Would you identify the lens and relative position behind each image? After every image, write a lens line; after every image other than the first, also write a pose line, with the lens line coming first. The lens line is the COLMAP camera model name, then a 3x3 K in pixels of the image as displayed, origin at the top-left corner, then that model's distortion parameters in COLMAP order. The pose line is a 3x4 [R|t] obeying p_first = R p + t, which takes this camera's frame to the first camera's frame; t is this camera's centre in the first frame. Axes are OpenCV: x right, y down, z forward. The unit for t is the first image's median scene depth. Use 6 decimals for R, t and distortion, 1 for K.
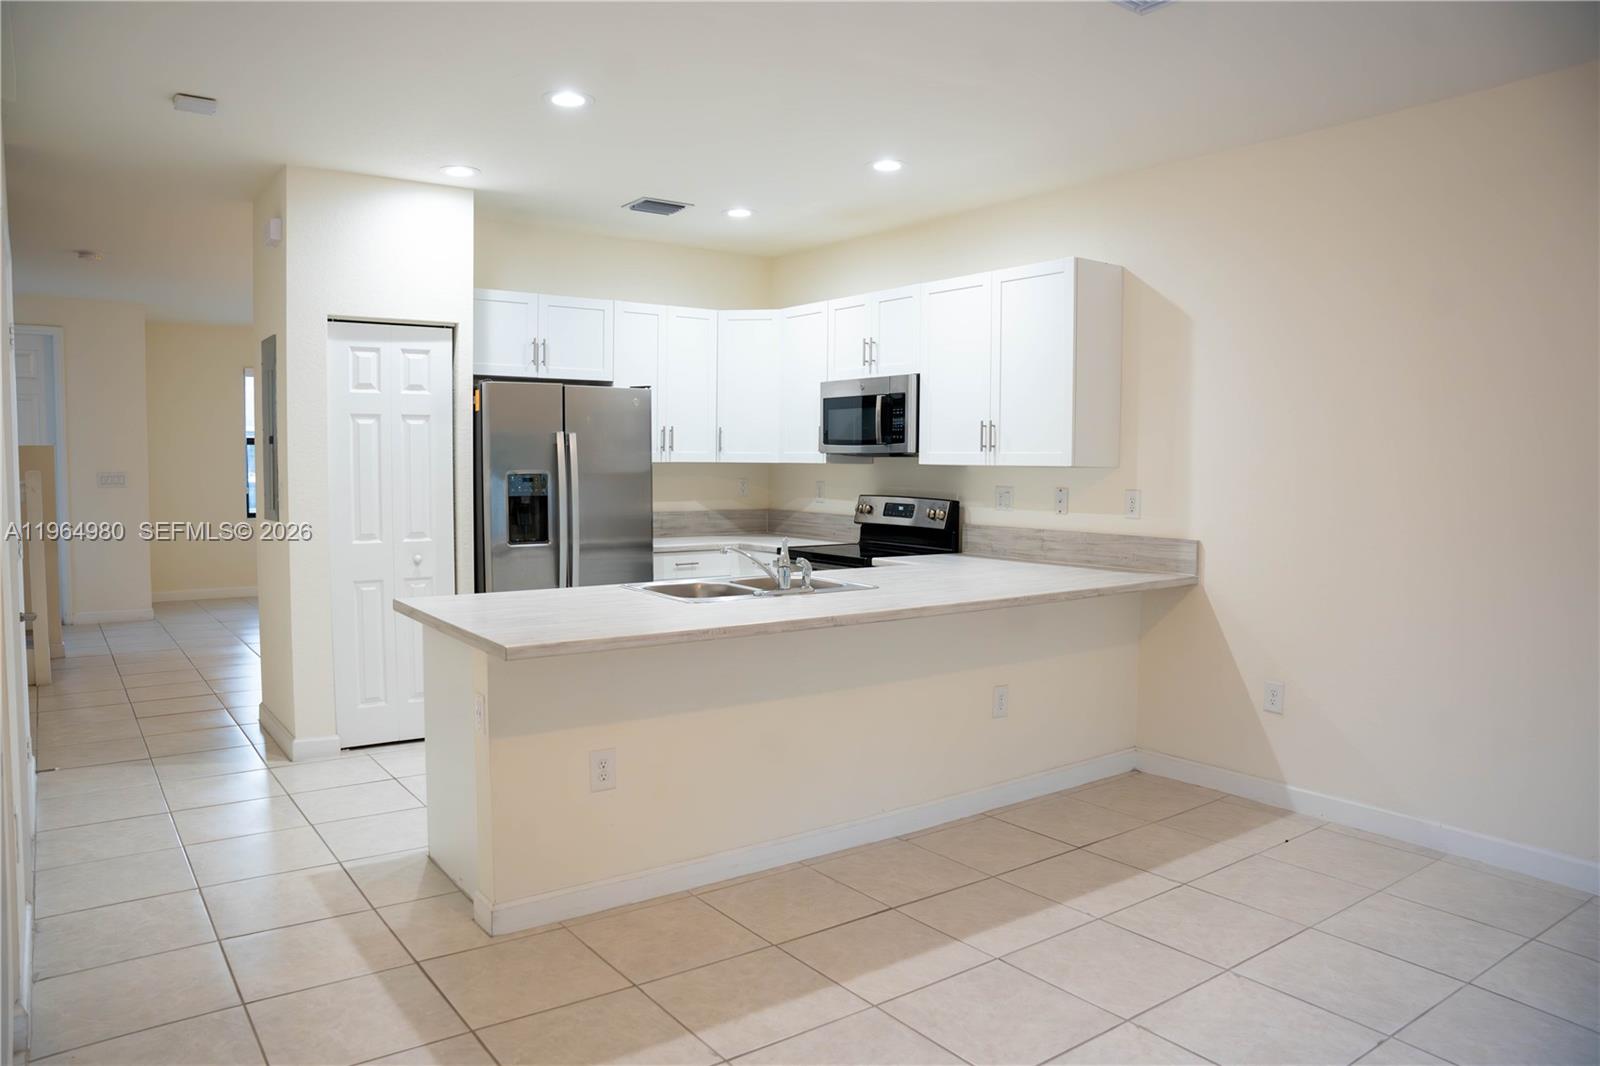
lens RADIAL K [[1085.0, 0, 800.0], [0, 1085.0, 533.0], [0, 0, 1]] dist [-0.171881, 0.120324]
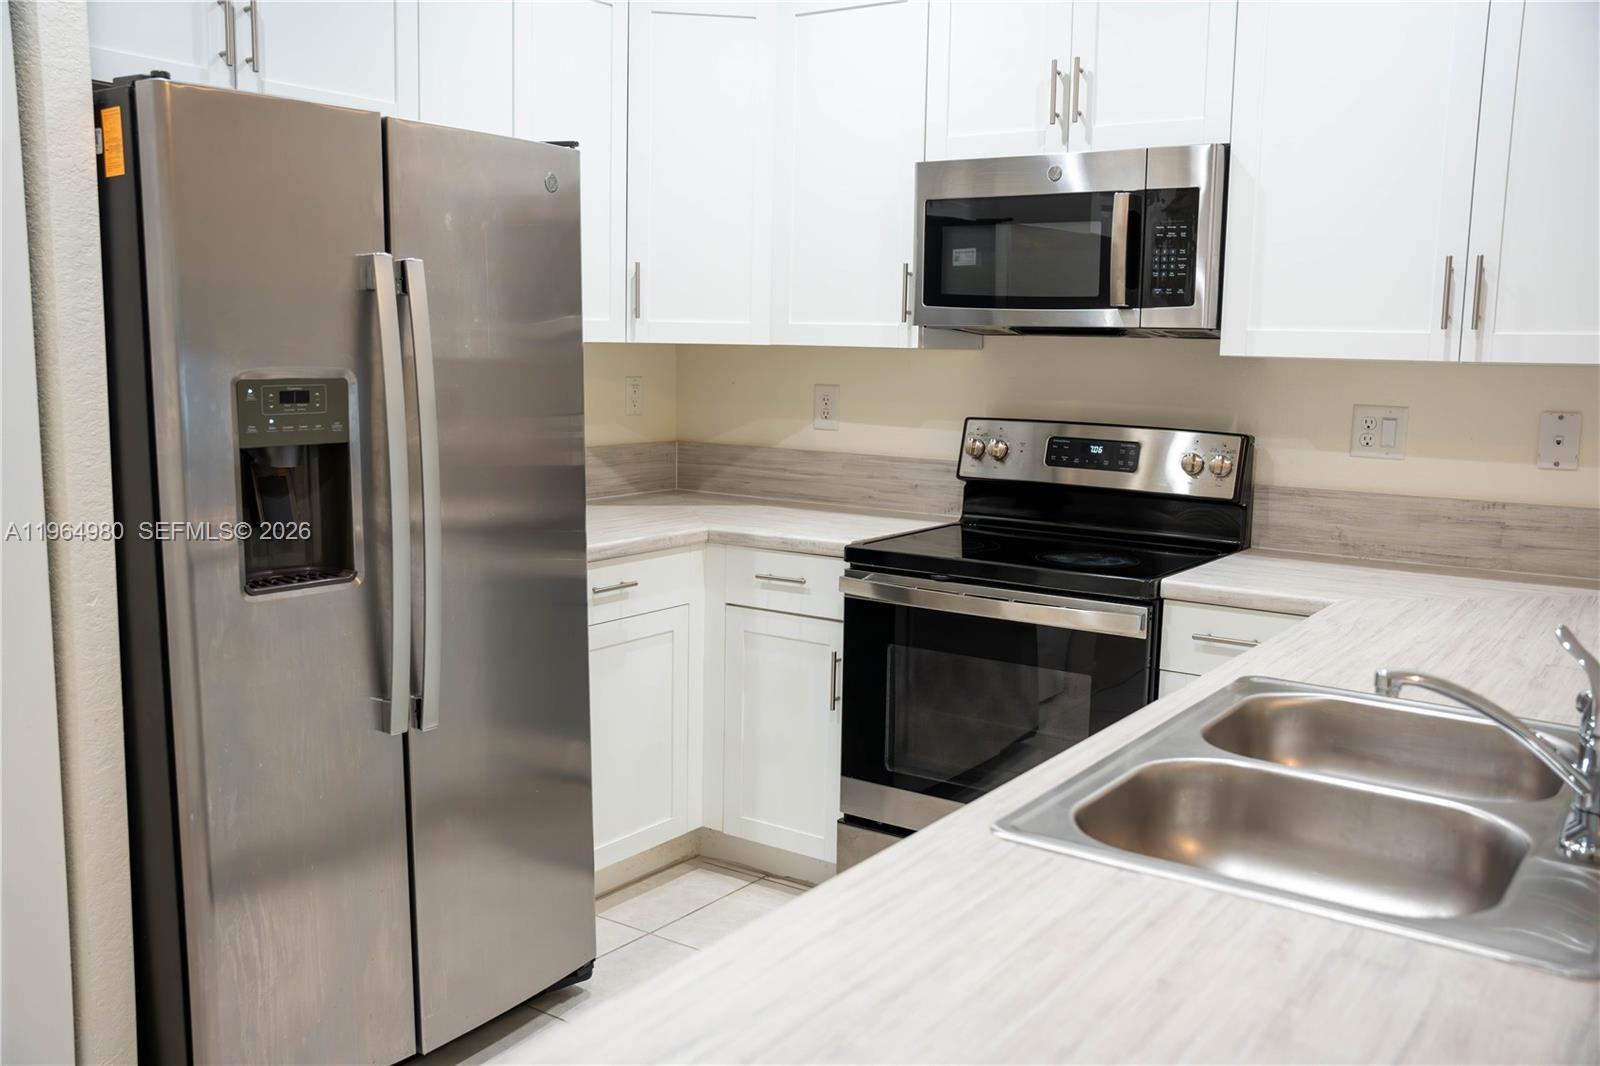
lens RADIAL K [[1415.3, 0, 801.5], [0, 1415.3, 509.3], [0, 0, 1]] dist [-0.050141, 0.012818]
pose [[0.945866, -0.029380, 0.323225, -0.233509], [0.010705, 0.998177, 0.059406, -0.036900], [-0.324381, -0.052730, 0.944456, 0.513232]]
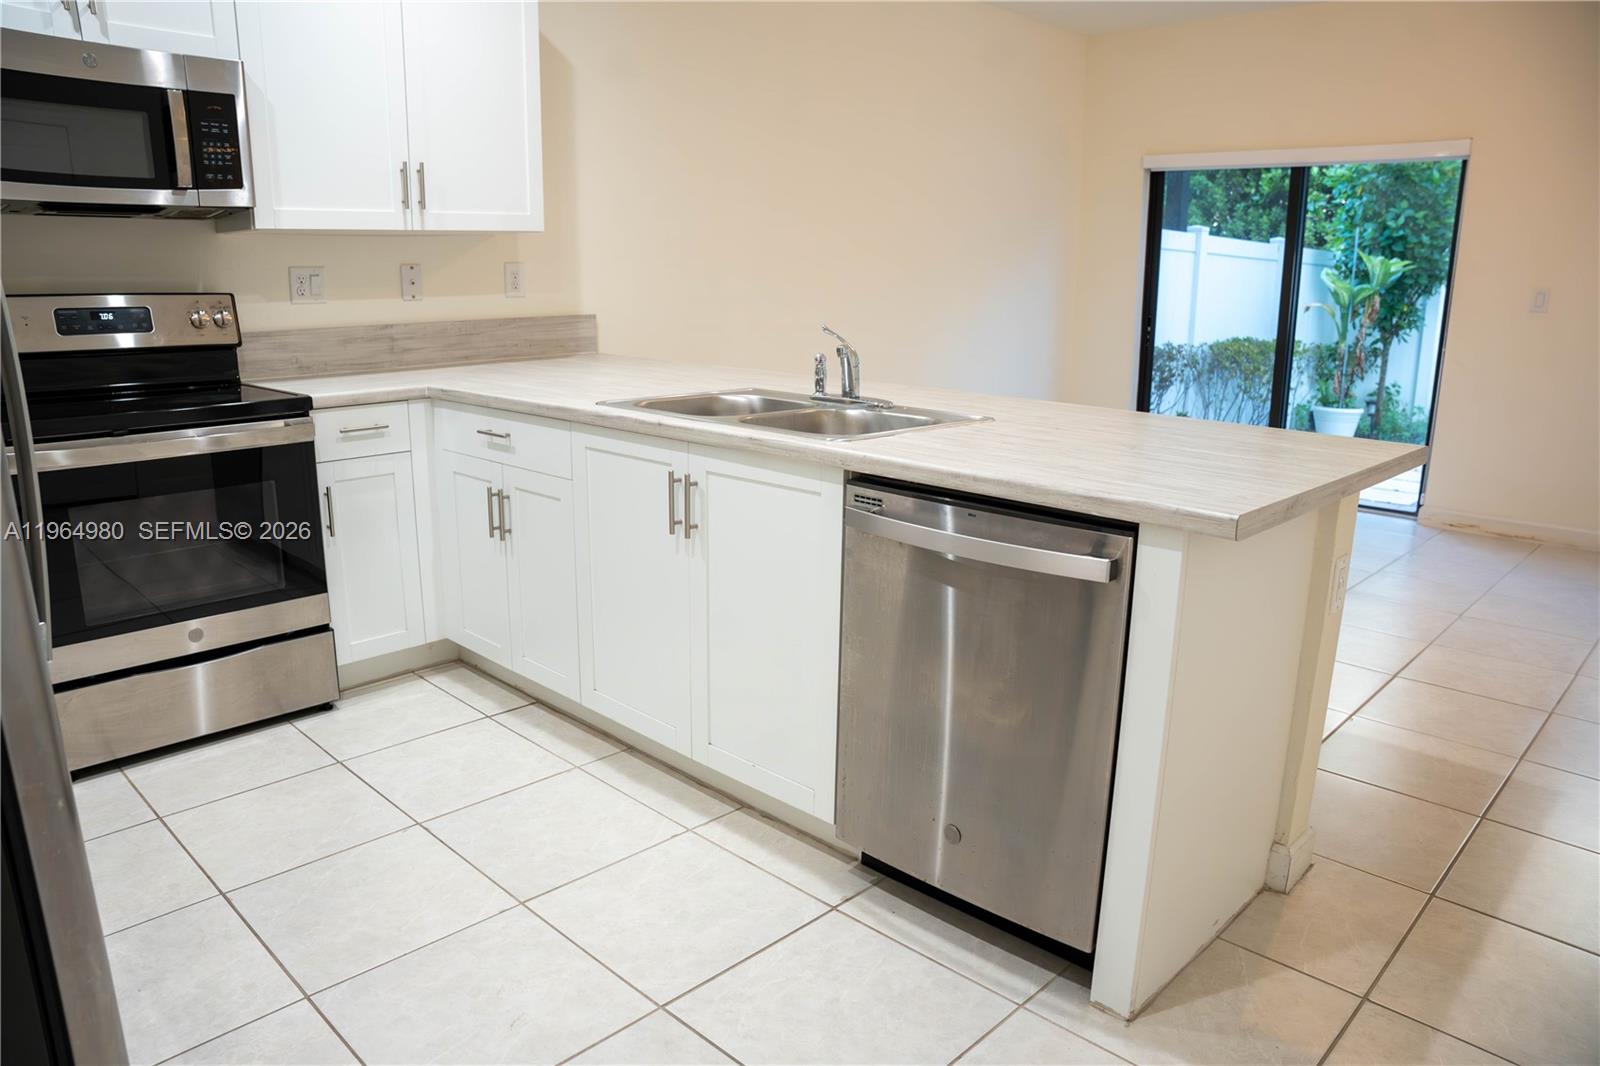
lens RADIAL K [[1085.0, 0, 800.0], [0, 1085.0, 533.0], [0, 0, 1]] dist [-0.171881, 0.120324]
pose [[-0.161215, -0.245278, 0.955954, -0.495753], [0.055958, 0.964794, 0.256983, -0.032581], [-0.985332, 0.094923, -0.141814, 0.805328]]
